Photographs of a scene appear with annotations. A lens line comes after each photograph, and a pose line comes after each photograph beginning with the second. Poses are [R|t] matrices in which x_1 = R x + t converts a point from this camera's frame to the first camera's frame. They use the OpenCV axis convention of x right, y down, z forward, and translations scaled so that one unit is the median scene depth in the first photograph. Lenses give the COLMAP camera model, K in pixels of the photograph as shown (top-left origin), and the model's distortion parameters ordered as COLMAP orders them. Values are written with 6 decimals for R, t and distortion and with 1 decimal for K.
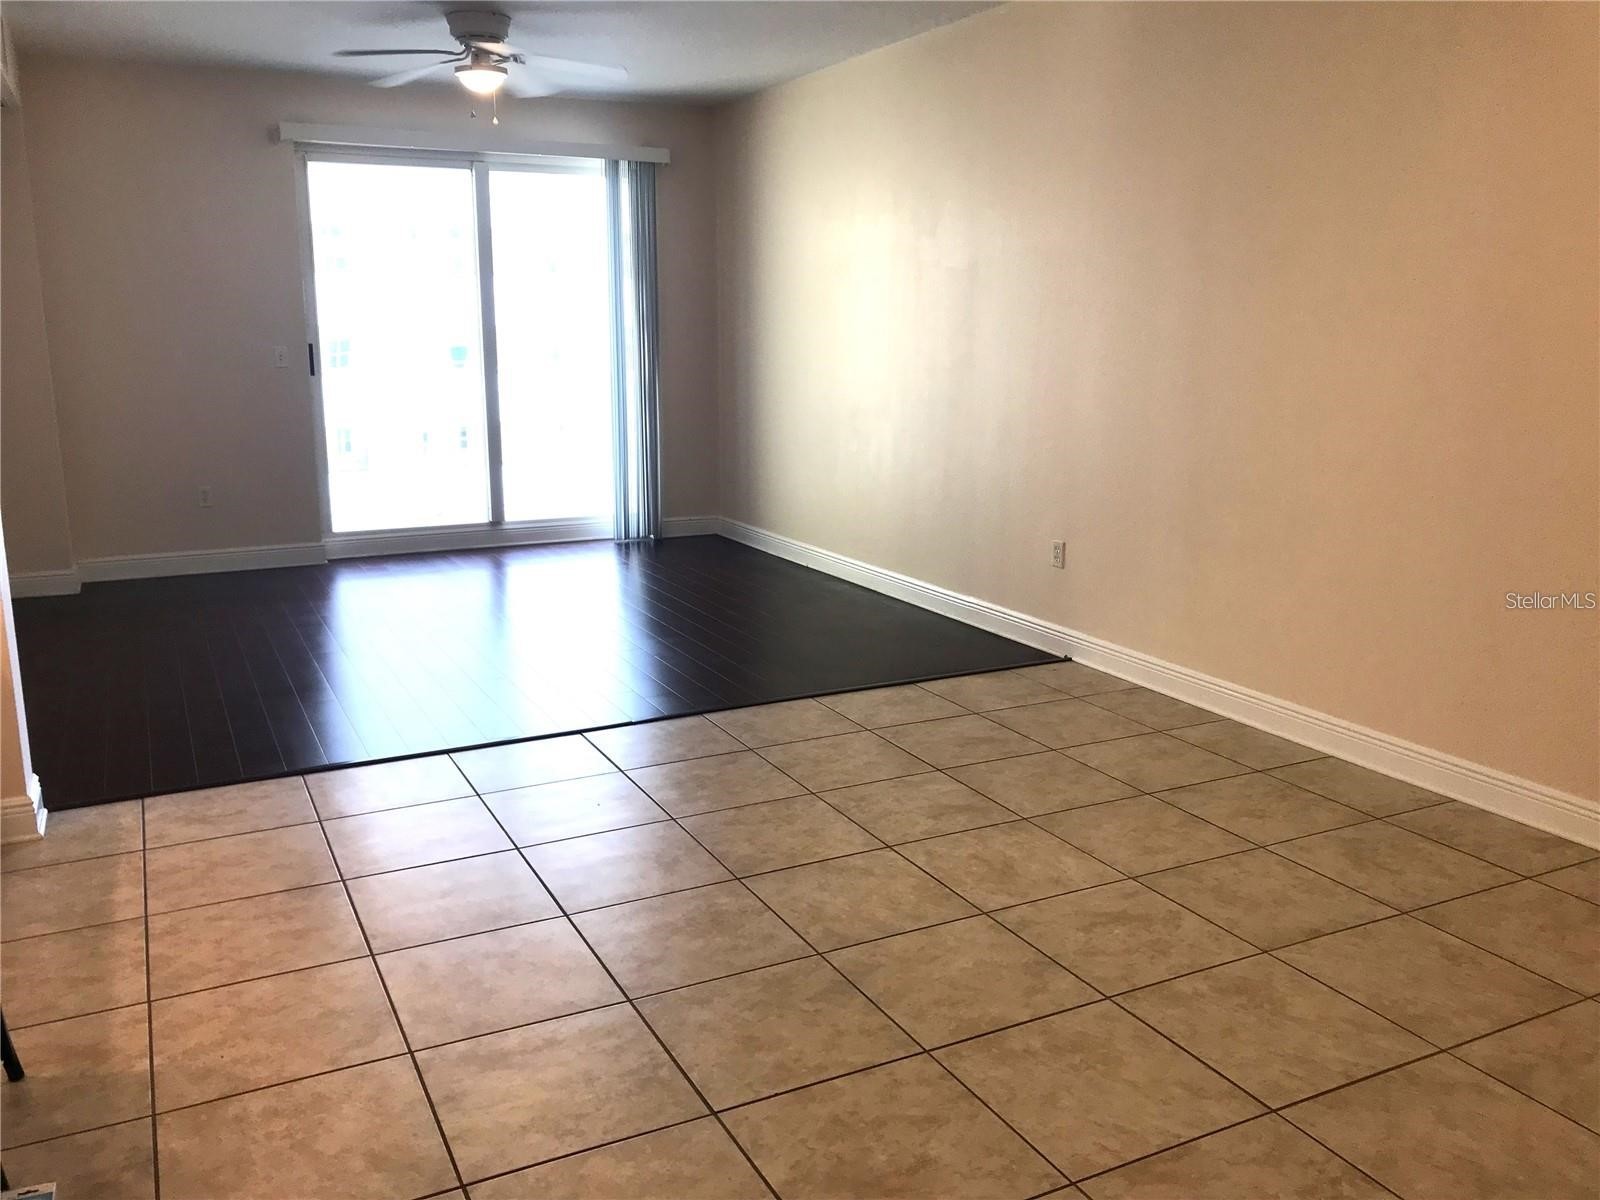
lens RADIAL K [[1329.4, 0, 800.0], [0, 1329.4, 600.0], [0, 0, 1]] dist [-0.001428, -0.006490]
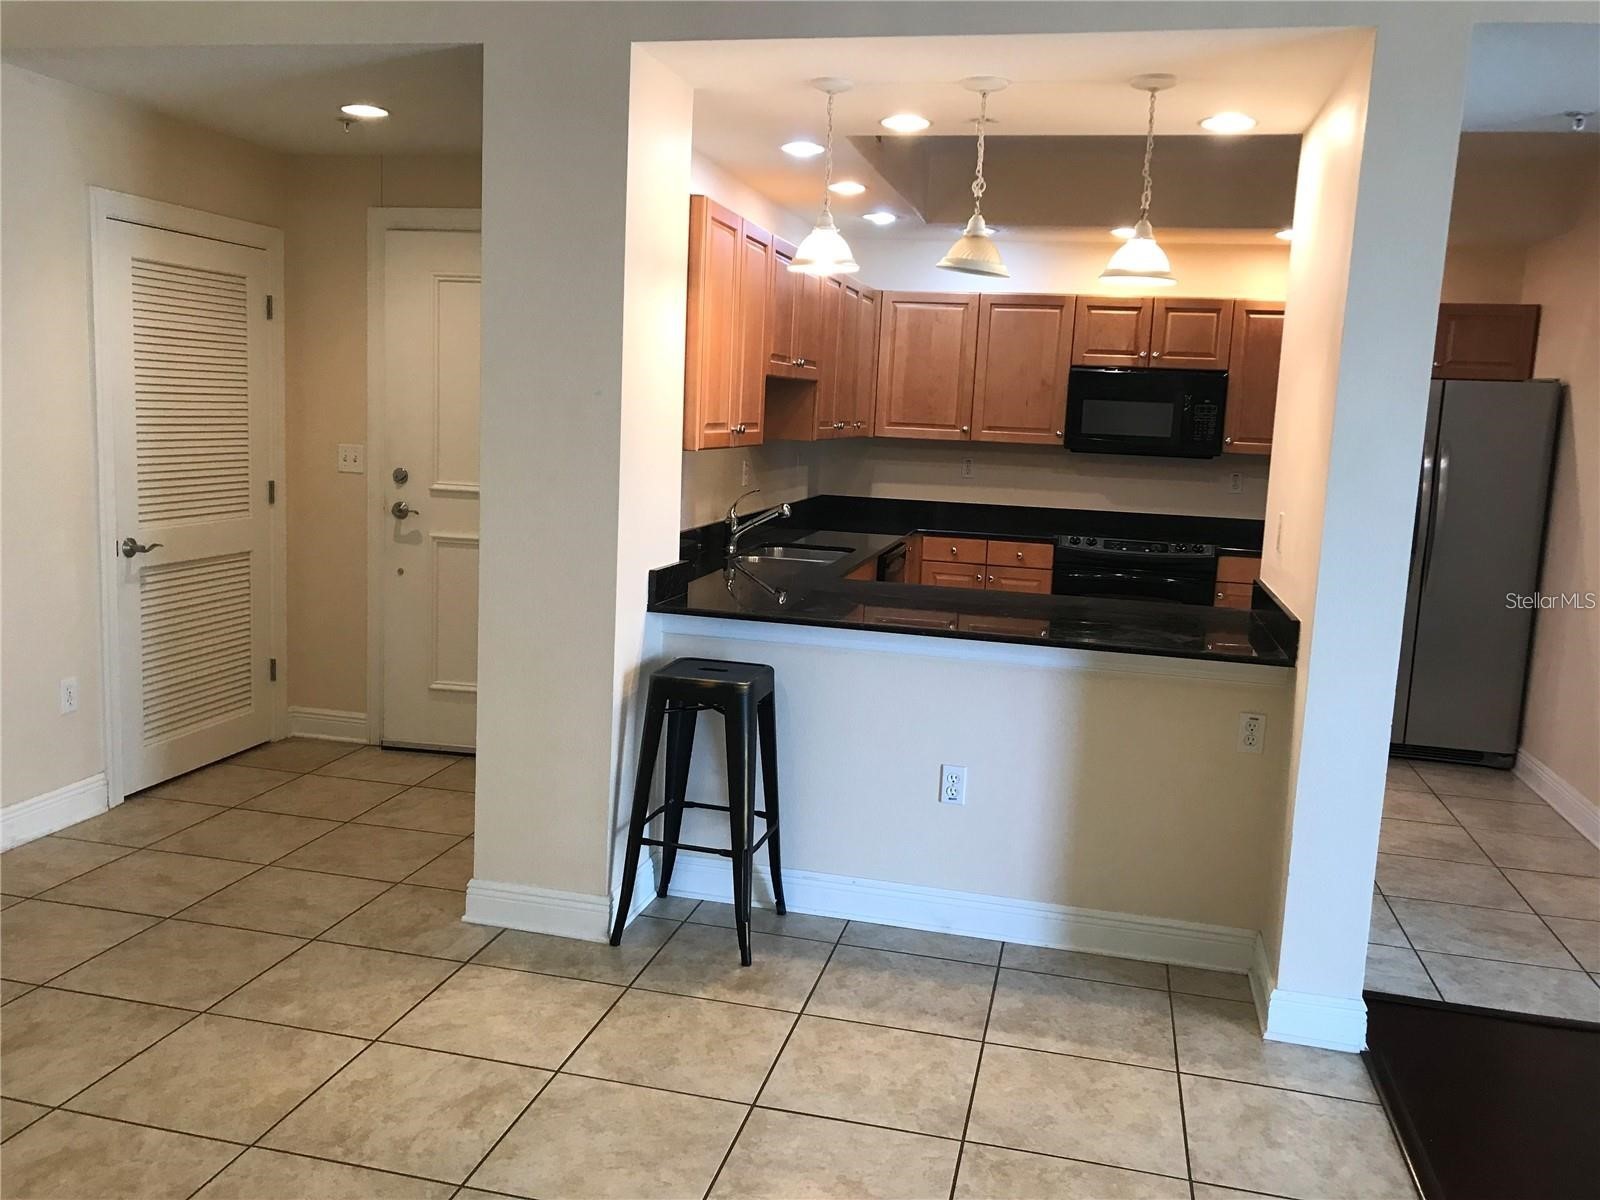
lens RADIAL K [[1323.5, 0, 753.7], [0, 1323.5, 613.7], [0, 0, 1]] dist [0.003297, -0.014625]
pose [[-0.651716, 0.087266, -0.753426, 0.371202], [-0.210684, 0.933437, 0.290358, -0.345471], [0.728614, 0.347966, -0.589950, 1.512139]]
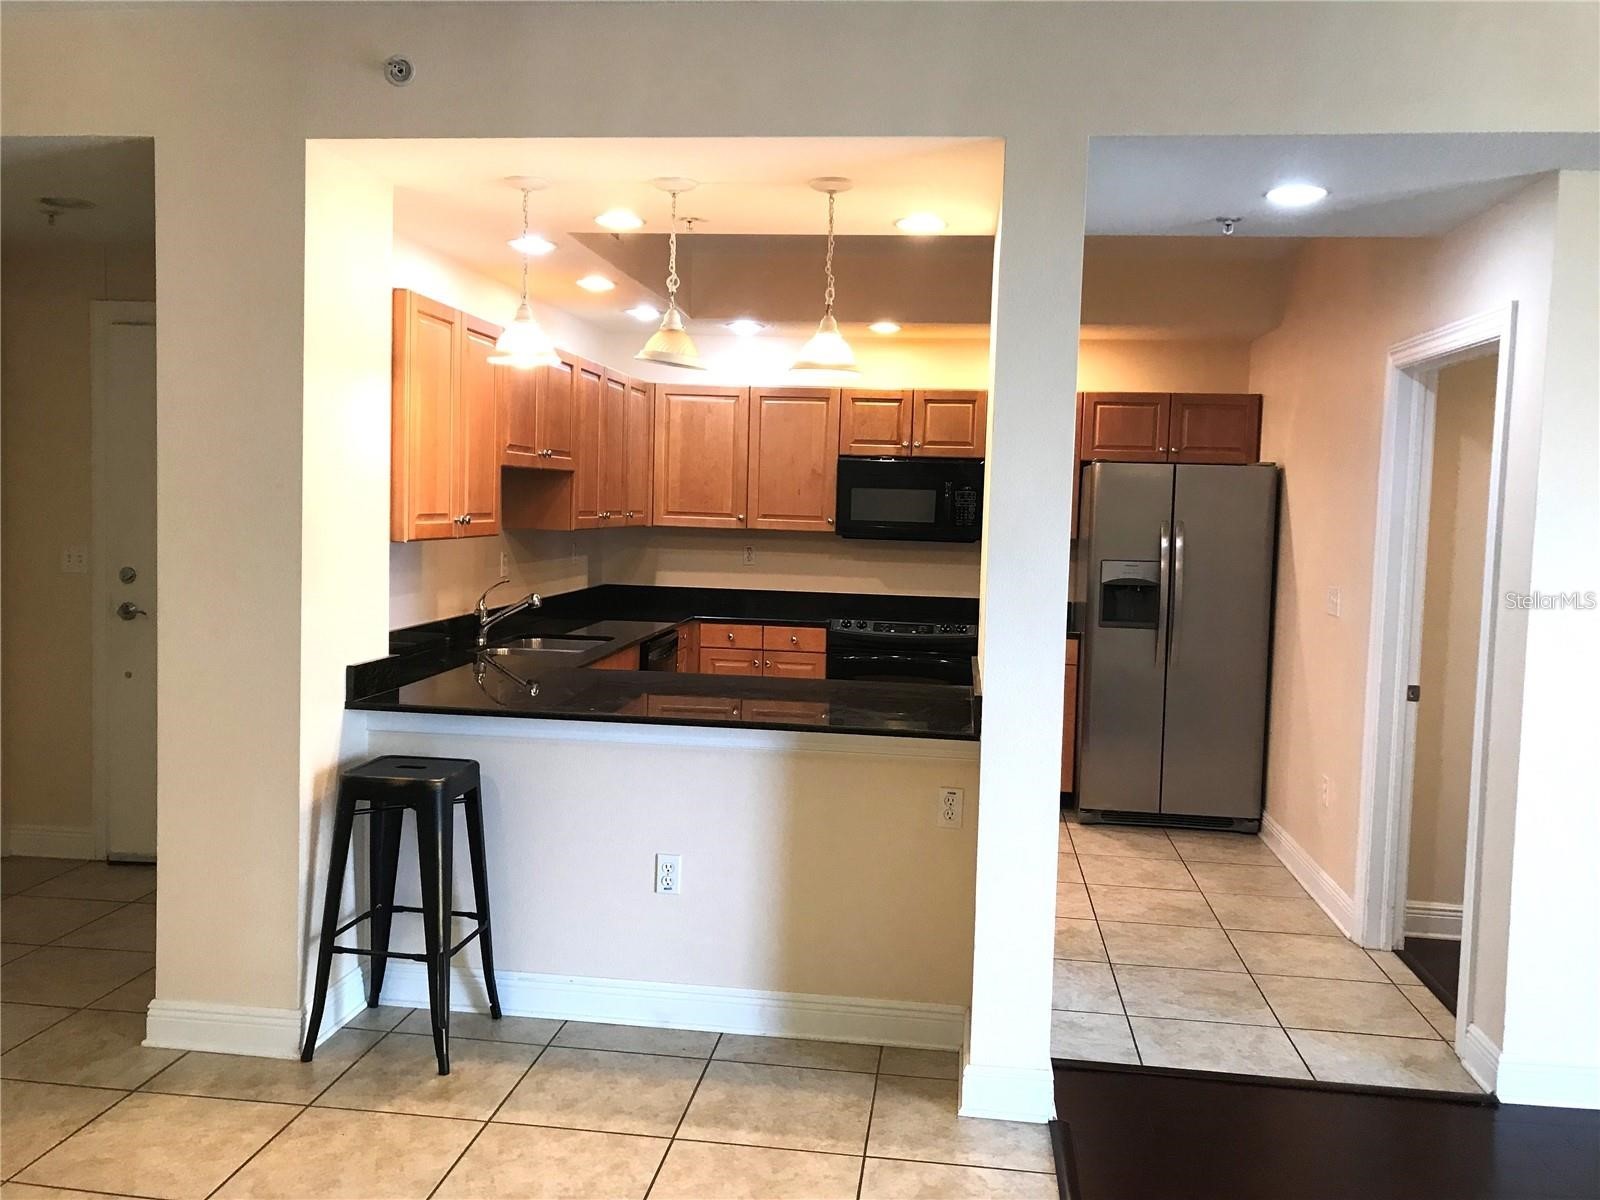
lens RADIAL K [[1329.4, 0, 800.0], [0, 1329.4, 600.0], [0, 0, 1]] dist [-0.001428, -0.006490]
pose [[-0.552040, 0.040745, -0.832821, 0.271832], [-0.214580, 0.958223, 0.189115, -0.378765], [0.805734, 0.283105, -0.520235, 1.646149]]
